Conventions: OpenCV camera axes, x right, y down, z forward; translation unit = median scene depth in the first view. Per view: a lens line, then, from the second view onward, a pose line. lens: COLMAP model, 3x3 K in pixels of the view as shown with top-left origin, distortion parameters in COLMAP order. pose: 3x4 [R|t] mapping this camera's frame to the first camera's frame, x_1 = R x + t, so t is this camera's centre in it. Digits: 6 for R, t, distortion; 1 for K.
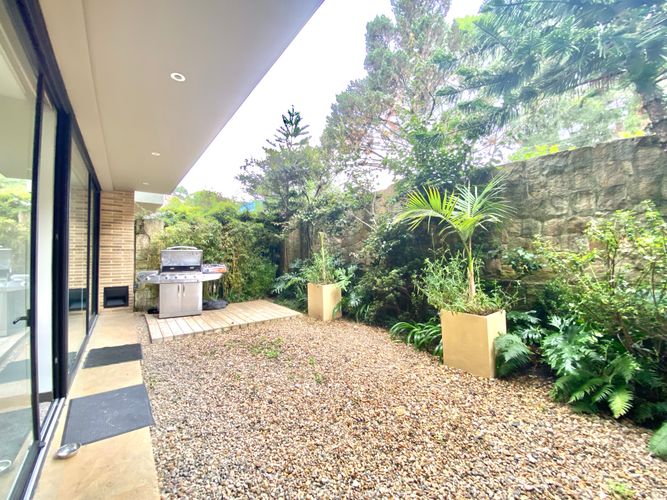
lens RADIAL K [[270.1, 0, 333.5], [0, 270.1, 250.0], [0, 0, 1]] dist [0.001978, -0.011676]
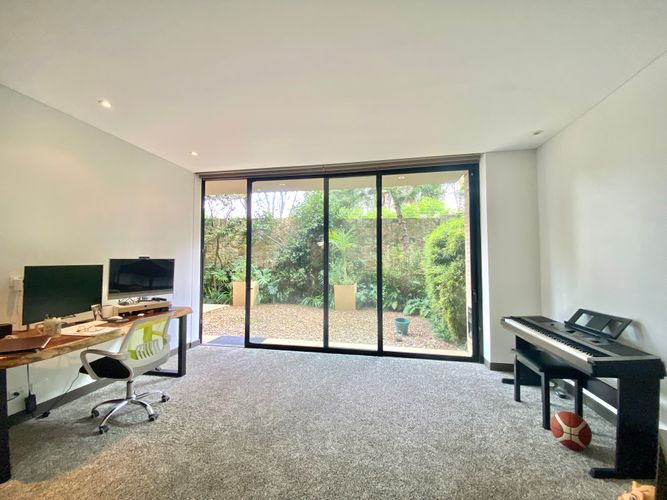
lens RADIAL K [[270.1, 0, 333.5], [0, 270.1, 250.0], [0, 0, 1]] dist [0.001978, -0.011676]
pose [[0.726700, 0.029466, 0.686323, -1.060198], [-0.006447, 0.999328, -0.036079, 0.015469], [-0.686925, 0.021794, 0.726402, -0.550242]]
